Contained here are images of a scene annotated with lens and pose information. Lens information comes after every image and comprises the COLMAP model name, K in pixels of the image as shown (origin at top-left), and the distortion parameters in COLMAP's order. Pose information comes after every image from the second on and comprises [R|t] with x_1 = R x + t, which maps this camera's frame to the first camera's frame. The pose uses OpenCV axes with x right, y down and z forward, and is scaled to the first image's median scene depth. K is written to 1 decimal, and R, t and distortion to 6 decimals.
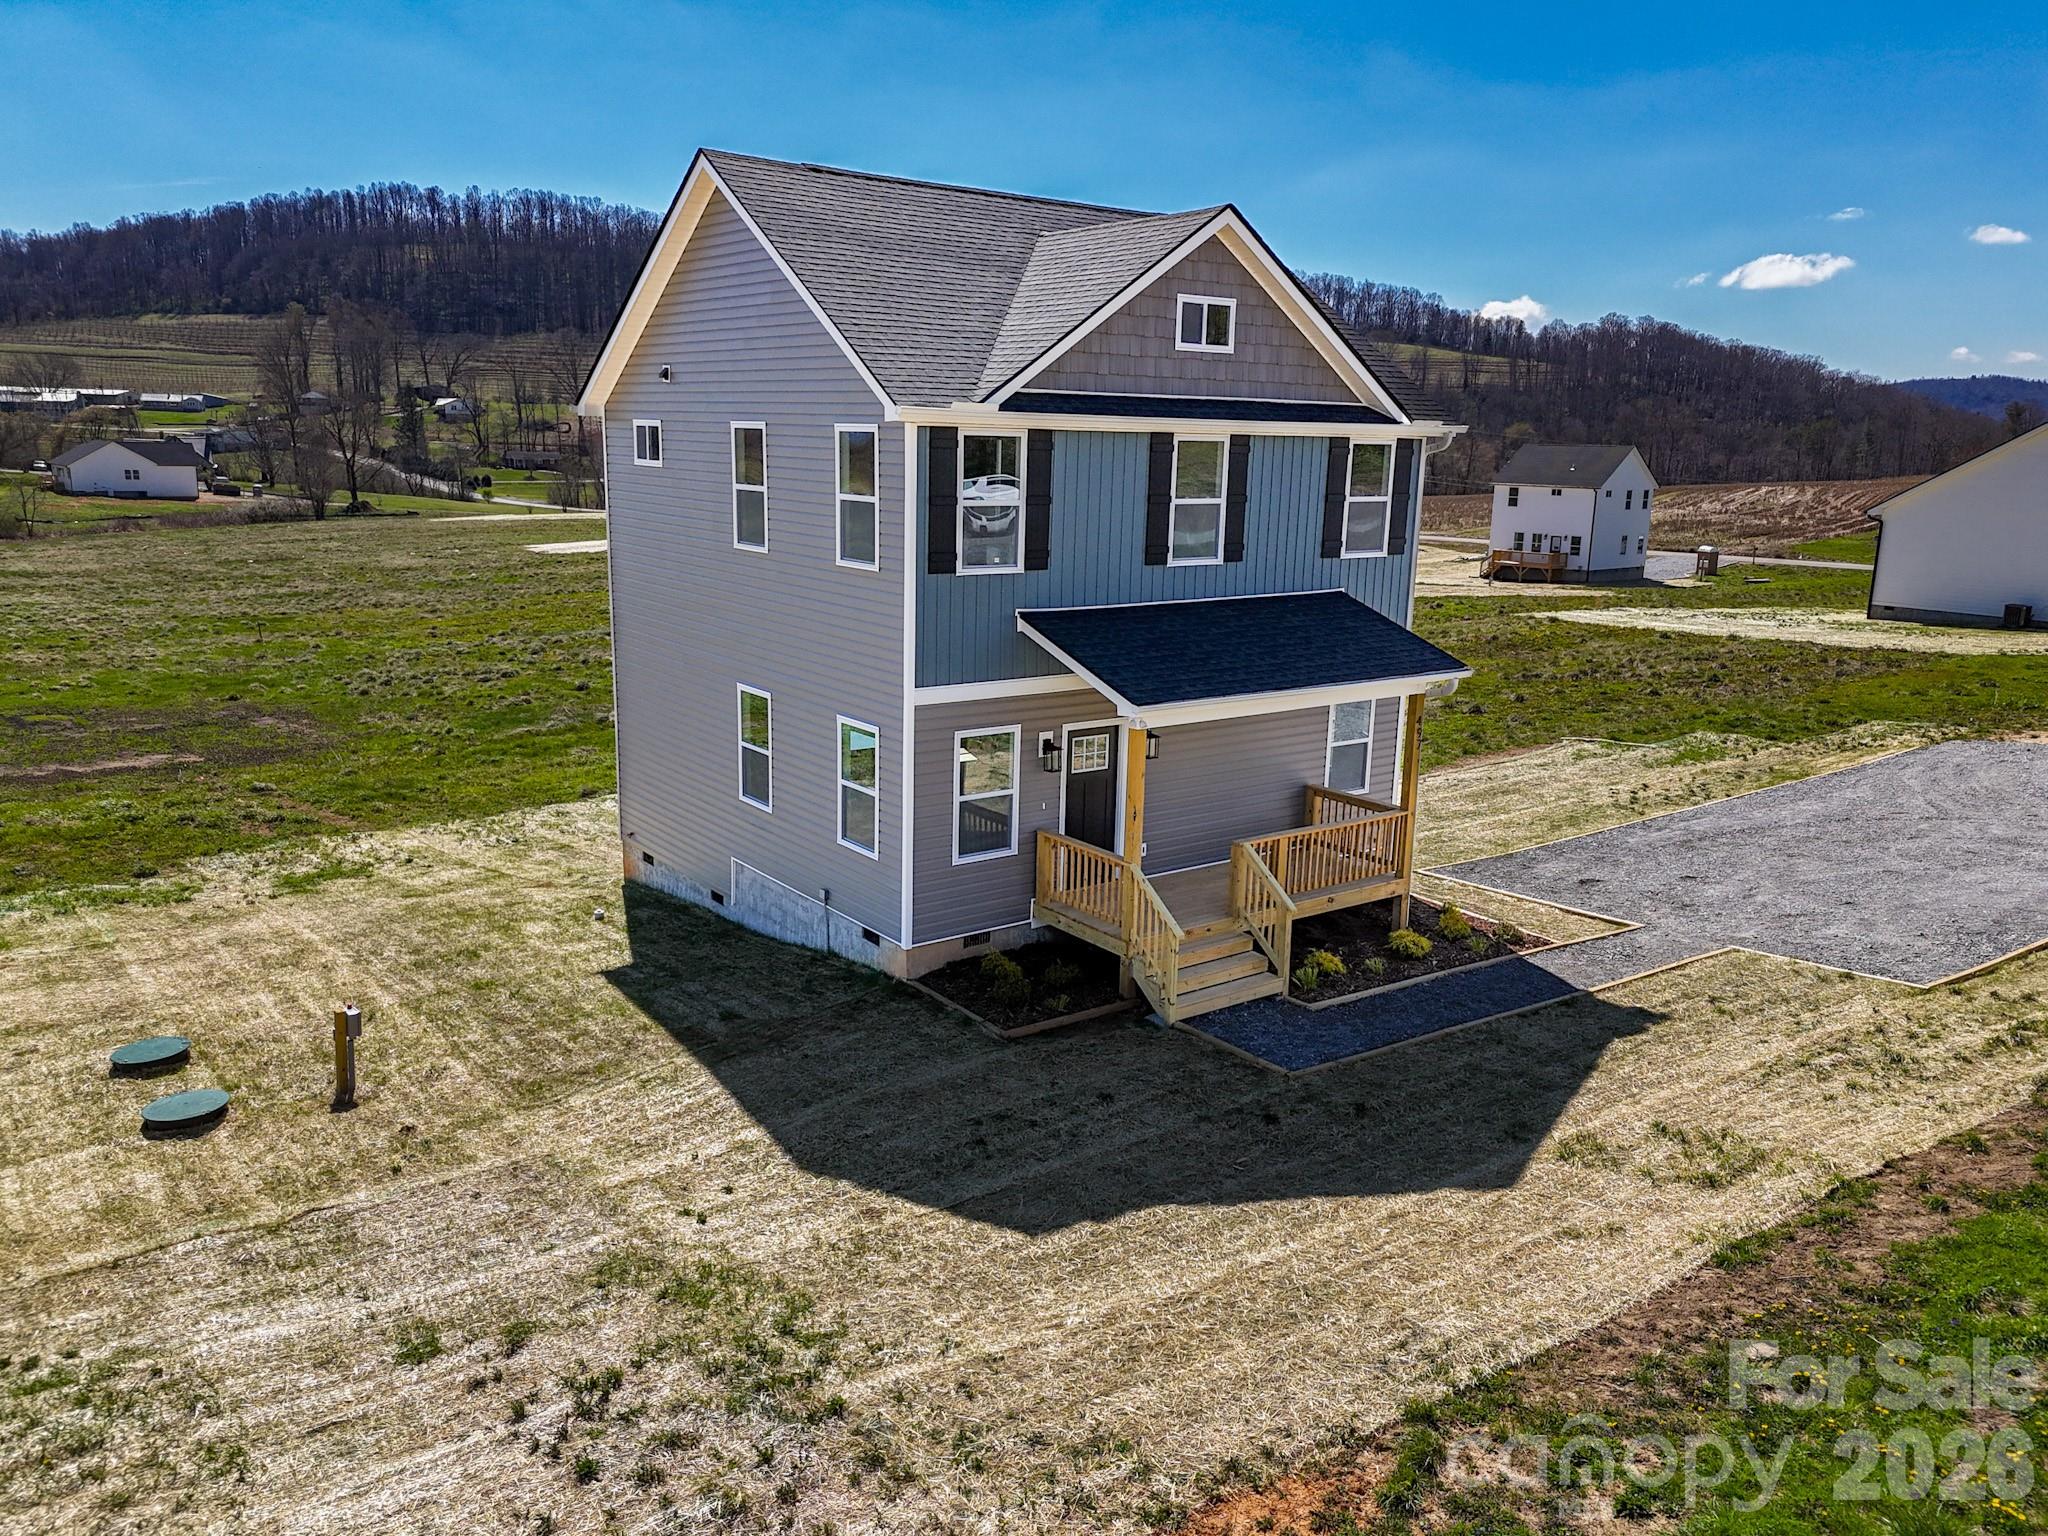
lens RADIAL K [[1524.1, 0, 1045.7], [0, 1524.1, 770.6], [0, 0, 1]] dist [0.047878, -0.033461]
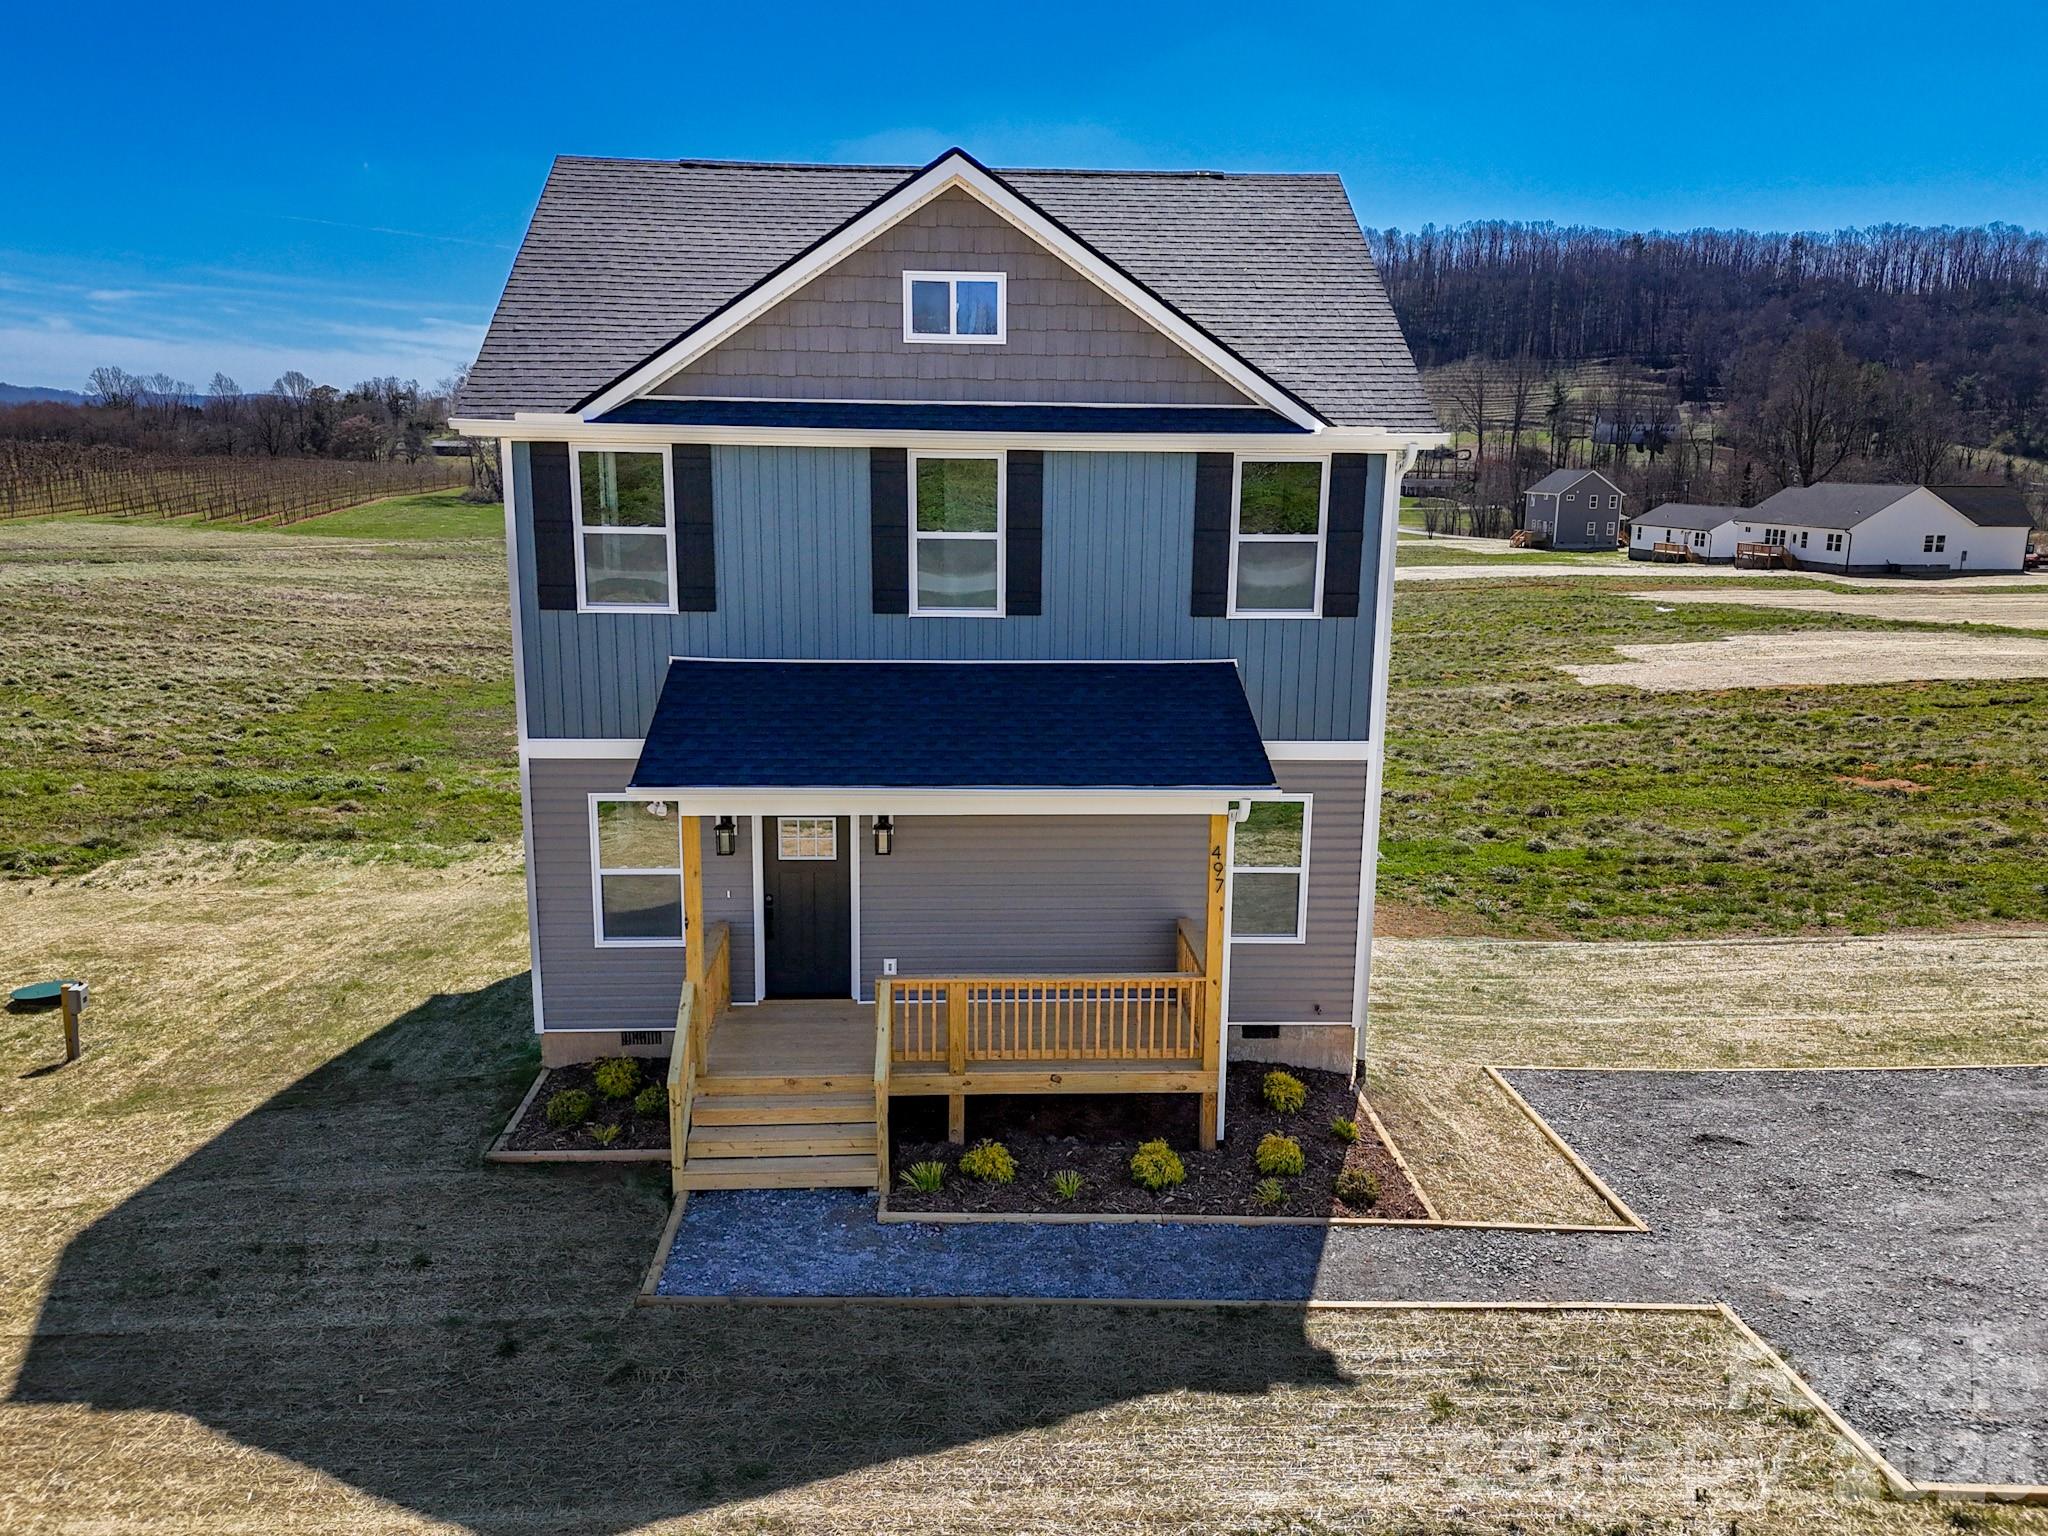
lens RADIAL K [[1524.1, 0, 1045.7], [0, 1524.1, 770.6], [0, 0, 1]] dist [0.047878, -0.033461]
pose [[0.830028, 0.103731, -0.547991, 0.586737], [-0.114097, 0.993353, 0.015215, -0.075646], [0.545926, 0.049895, 0.836346, 0.386830]]
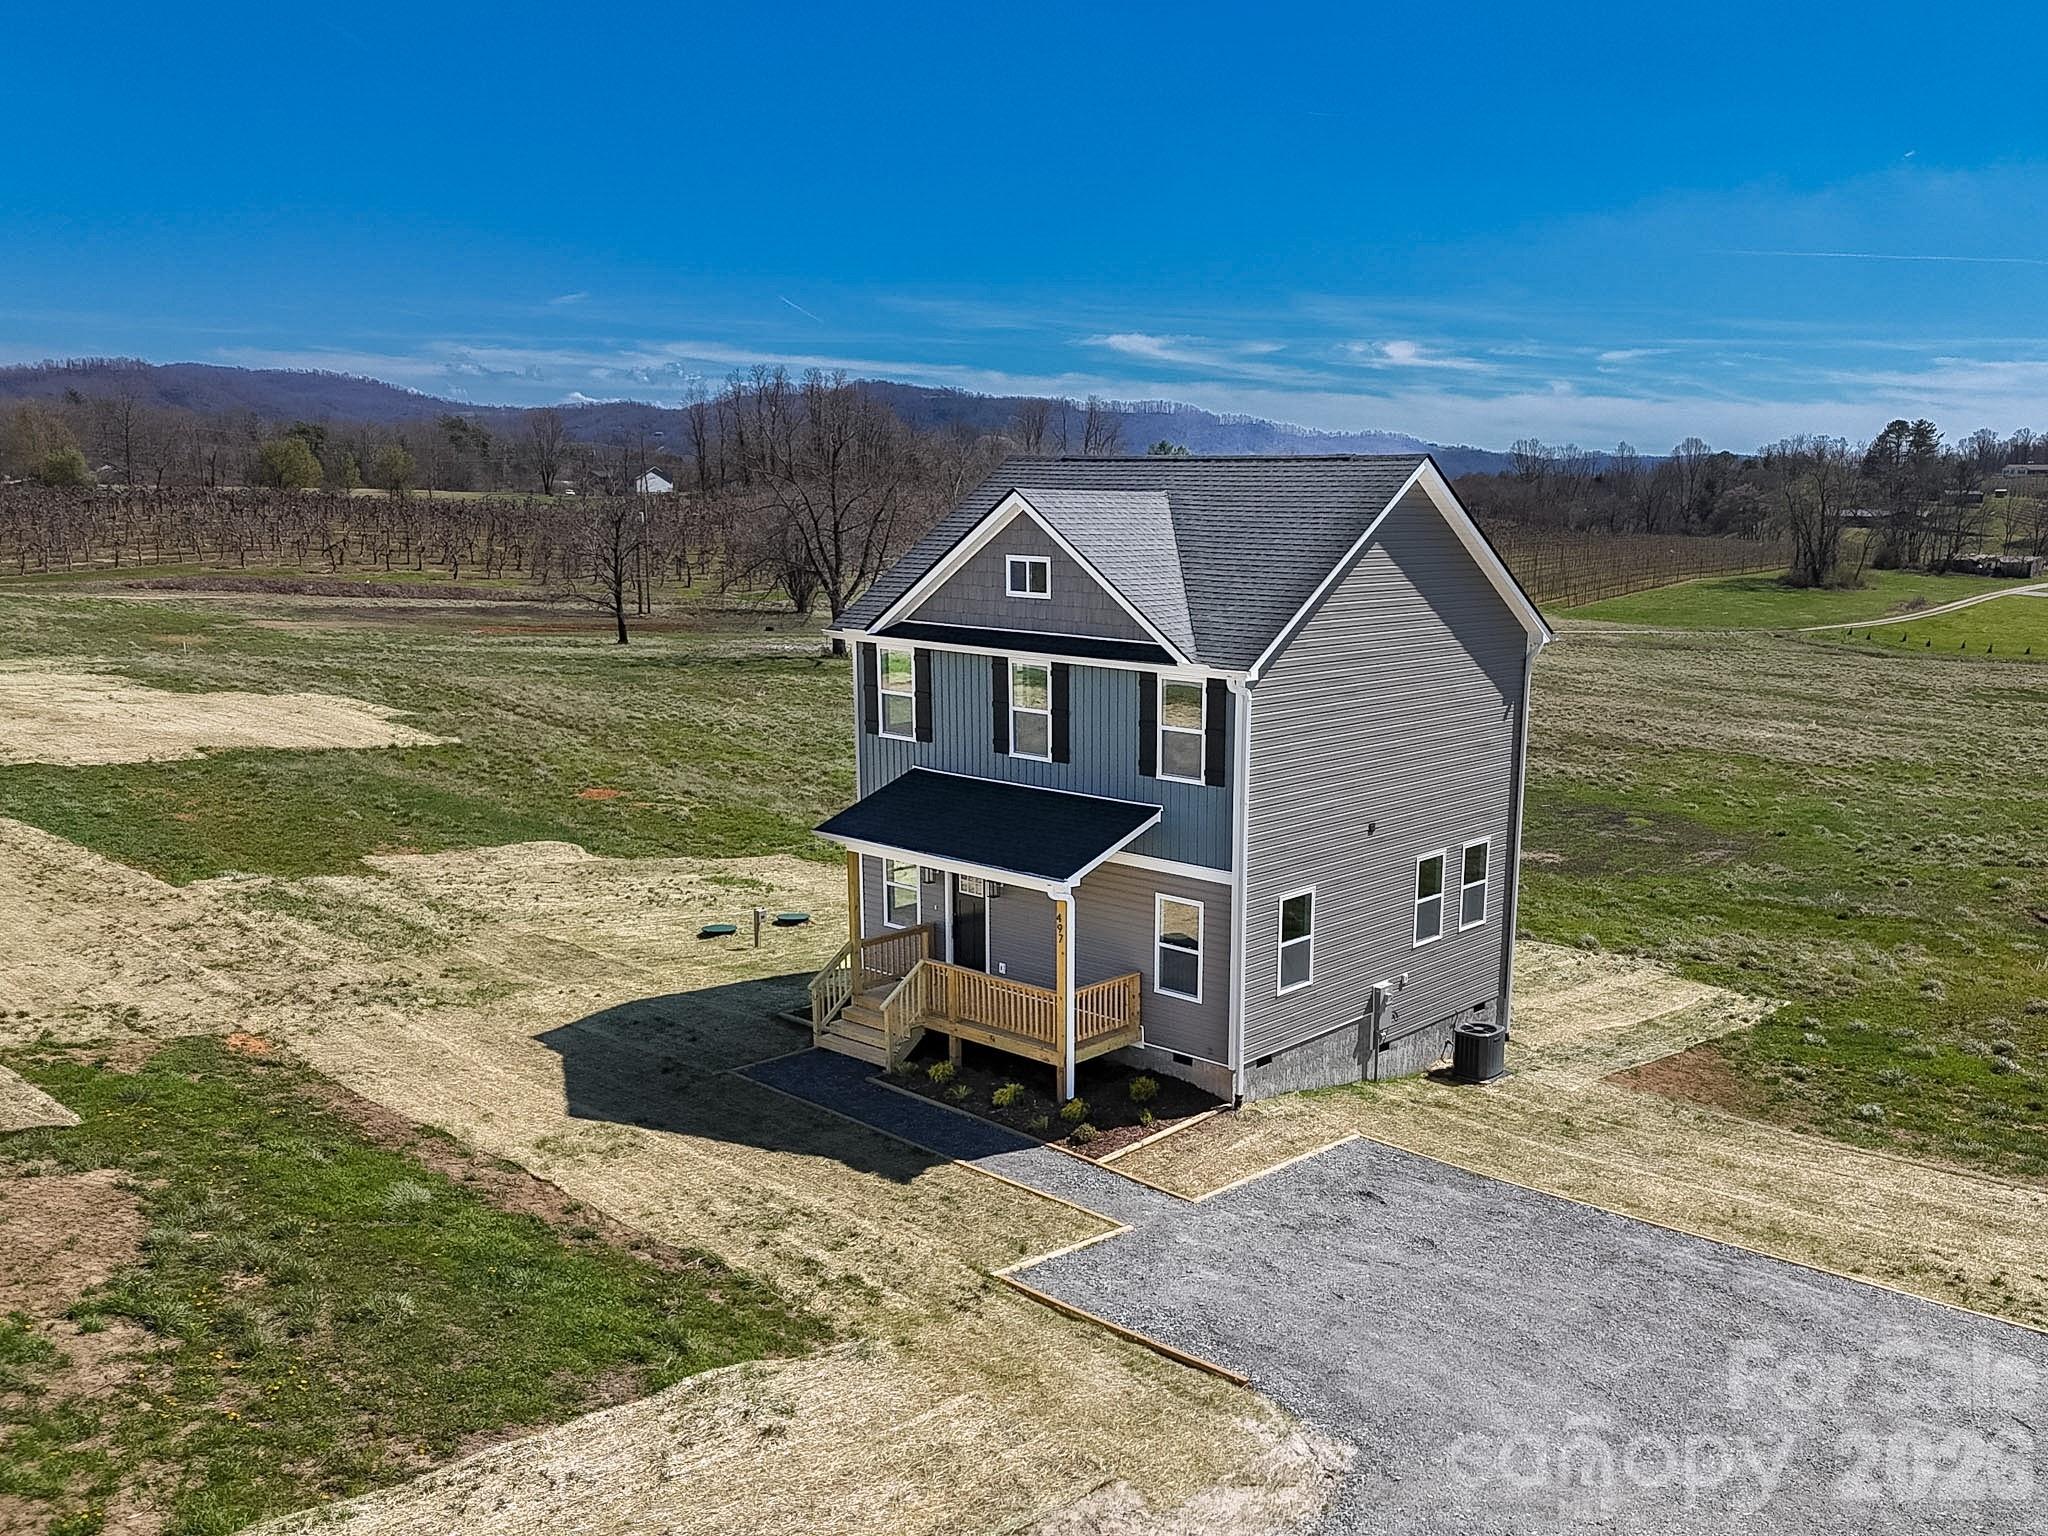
lens RADIAL K [[1756.0, 0, 1183.3], [0, 1756.0, 896.2], [0, 0, 1]] dist [0.042826, -0.001207]
pose [[0.230950, 0.201106, -0.951955, 1.595810], [-0.218717, 0.964095, 0.150609, -0.281854], [0.948064, 0.173426, 0.266643, 0.768634]]
